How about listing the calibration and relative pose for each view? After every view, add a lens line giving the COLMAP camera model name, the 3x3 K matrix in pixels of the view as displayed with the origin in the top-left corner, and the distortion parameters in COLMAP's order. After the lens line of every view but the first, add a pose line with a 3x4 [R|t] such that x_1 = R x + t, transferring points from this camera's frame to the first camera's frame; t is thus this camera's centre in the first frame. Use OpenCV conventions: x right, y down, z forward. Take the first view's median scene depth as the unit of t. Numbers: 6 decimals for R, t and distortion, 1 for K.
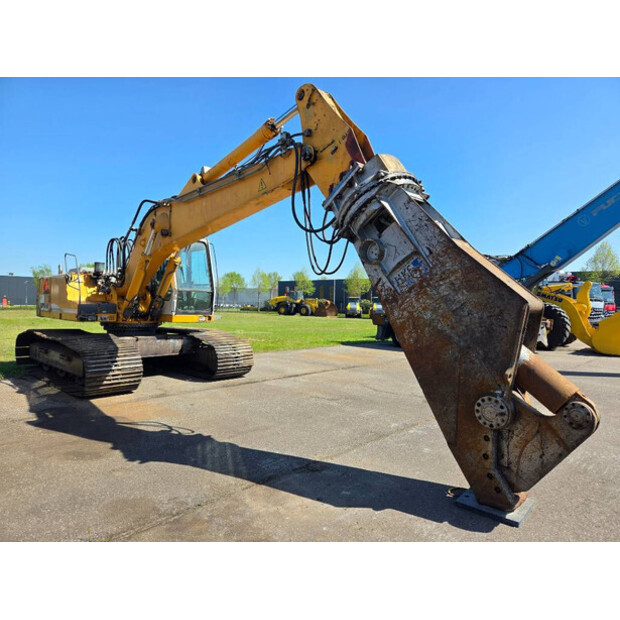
lens RADIAL K [[414.3, 0, 309.6], [0, 414.3, 311.7], [0, 0, 1]] dist [0.052354, -0.041887]
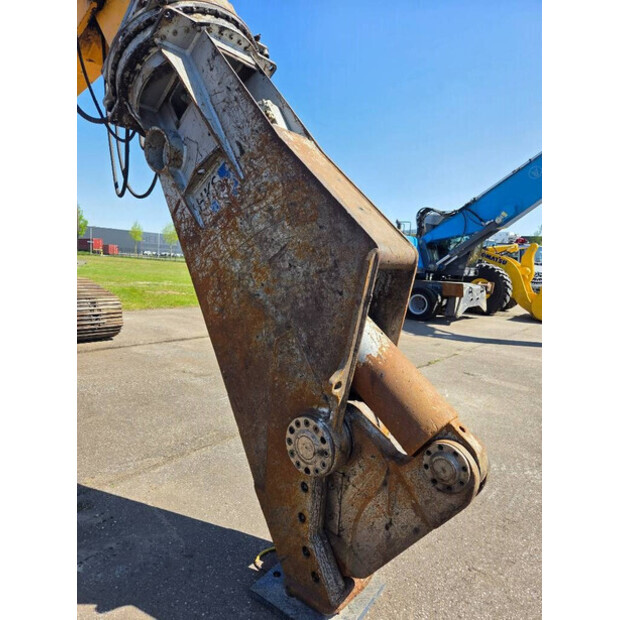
lens RADIAL K [[414.3, 0, 310.5], [0, 414.3, 308.3], [0, 0, 1]] dist [0.052354, -0.041887]
pose [[0.995016, 0.033860, 0.093793, 0.337598], [-0.043107, 0.994214, 0.098391, 0.005665], [-0.089919, -0.101944, 0.990718, 0.425334]]
